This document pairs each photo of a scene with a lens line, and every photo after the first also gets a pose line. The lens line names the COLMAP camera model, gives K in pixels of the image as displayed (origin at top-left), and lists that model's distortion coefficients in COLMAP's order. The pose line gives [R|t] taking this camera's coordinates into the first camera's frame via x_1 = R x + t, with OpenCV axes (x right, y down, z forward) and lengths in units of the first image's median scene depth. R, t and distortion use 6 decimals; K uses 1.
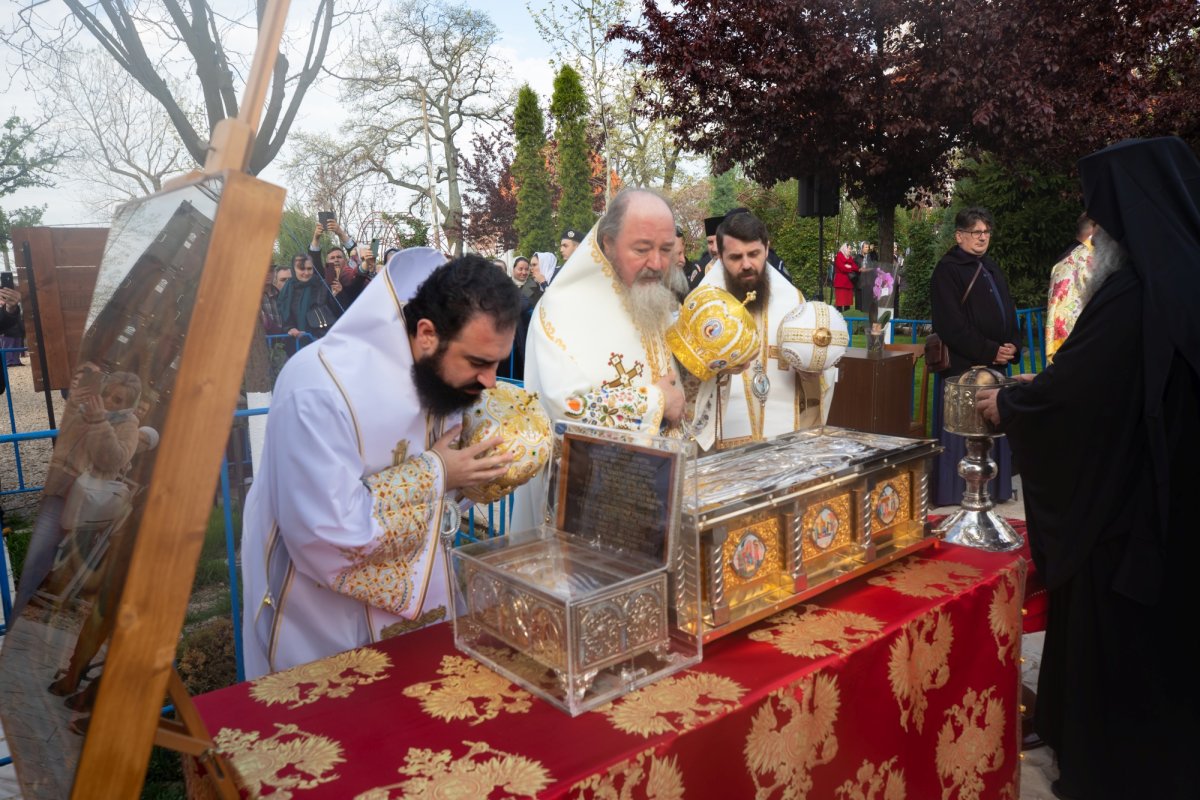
lens RADIAL K [[878.3, 0, 600.0], [0, 878.3, 400.0], [0, 0, 1]] dist [-0.004145, 0.029782]
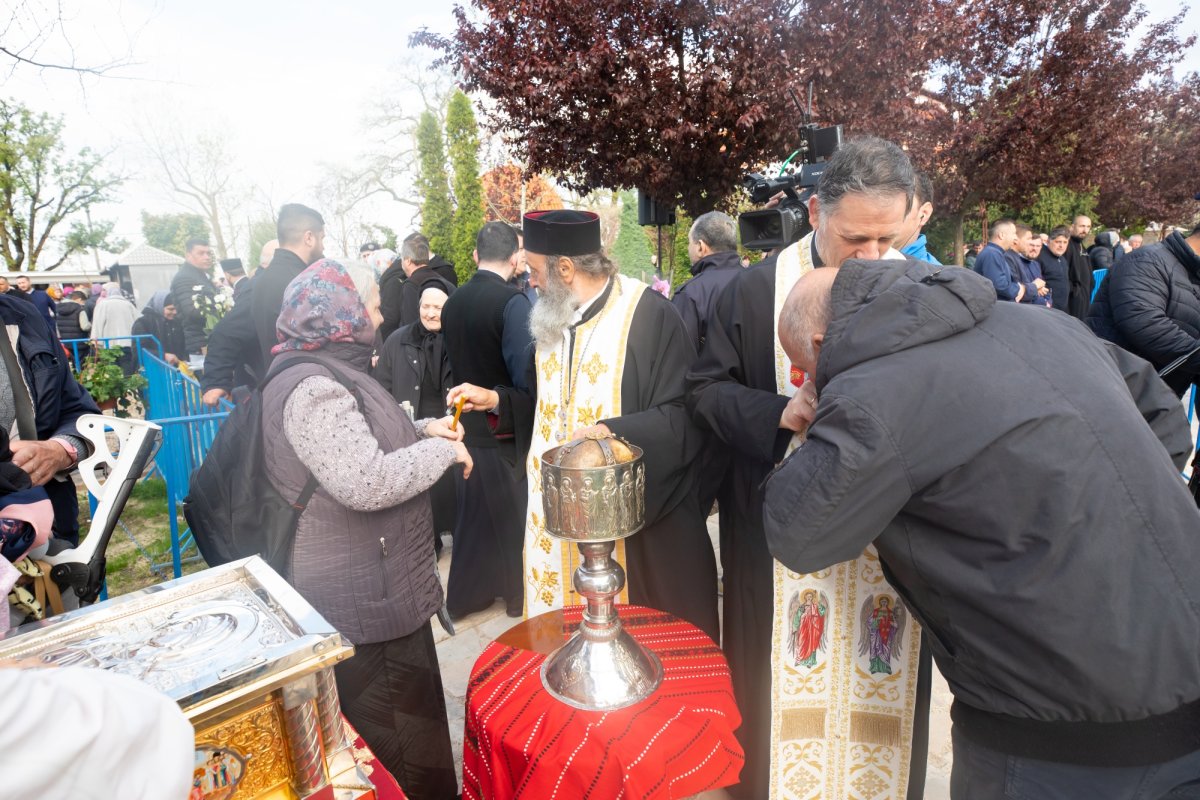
lens RADIAL K [[658.4, 0, 600.0], [0, 658.4, 400.0], [0, 0, 1]] dist [-0.028697, 0.015992]
pose [[0.999177, -0.004541, 0.040317, 0.105747], [0.002514, 0.998738, 0.050163, -0.022211], [-0.040494, -0.050020, 0.997927, 0.120809]]
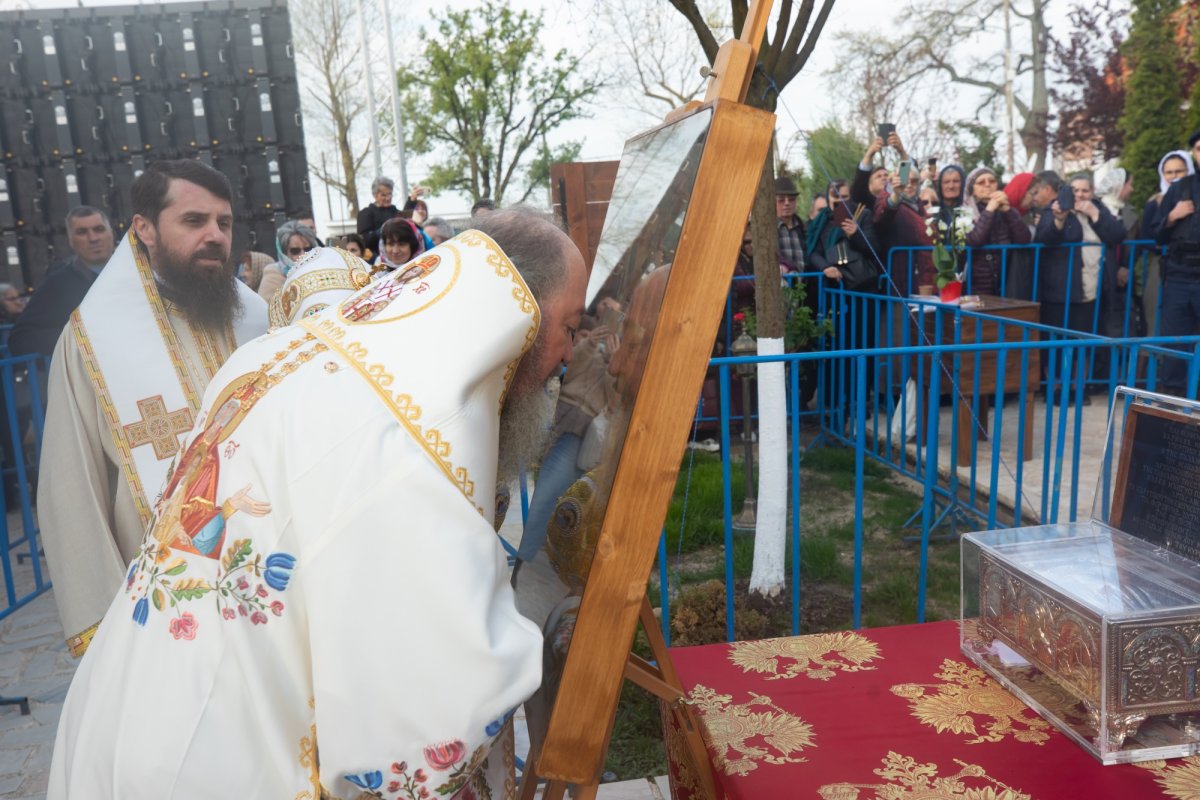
lens RADIAL K [[1062.5, 0, 595.7], [0, 1062.5, 401.6], [0, 0, 1]] dist [0.033144, 0.017537]
pose [[0.855209, 0.068327, -0.513760, 0.006904], [-0.045193, 0.997327, 0.057409, 0.000466], [0.516309, -0.025879, 0.856011, -0.006038]]
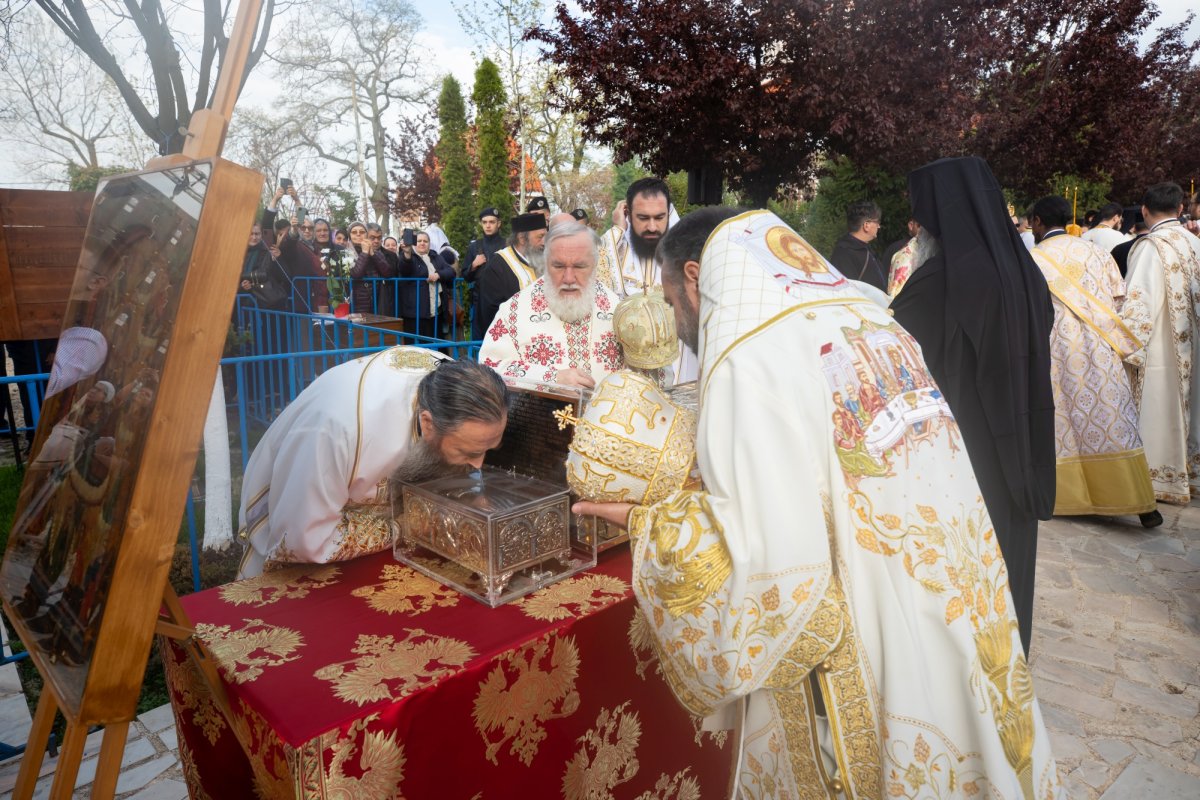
lens RADIAL K [[773.2, 0, 600.2], [0, 773.2, 402.7], [0, 0, 1]] dist [-0.000368, 0.005743]
pose [[0.993650, 0.009756, 0.112090, -0.000651], [-0.015739, 0.998490, 0.052624, 0.001102], [-0.111407, -0.054054, 0.992304, -0.012201]]
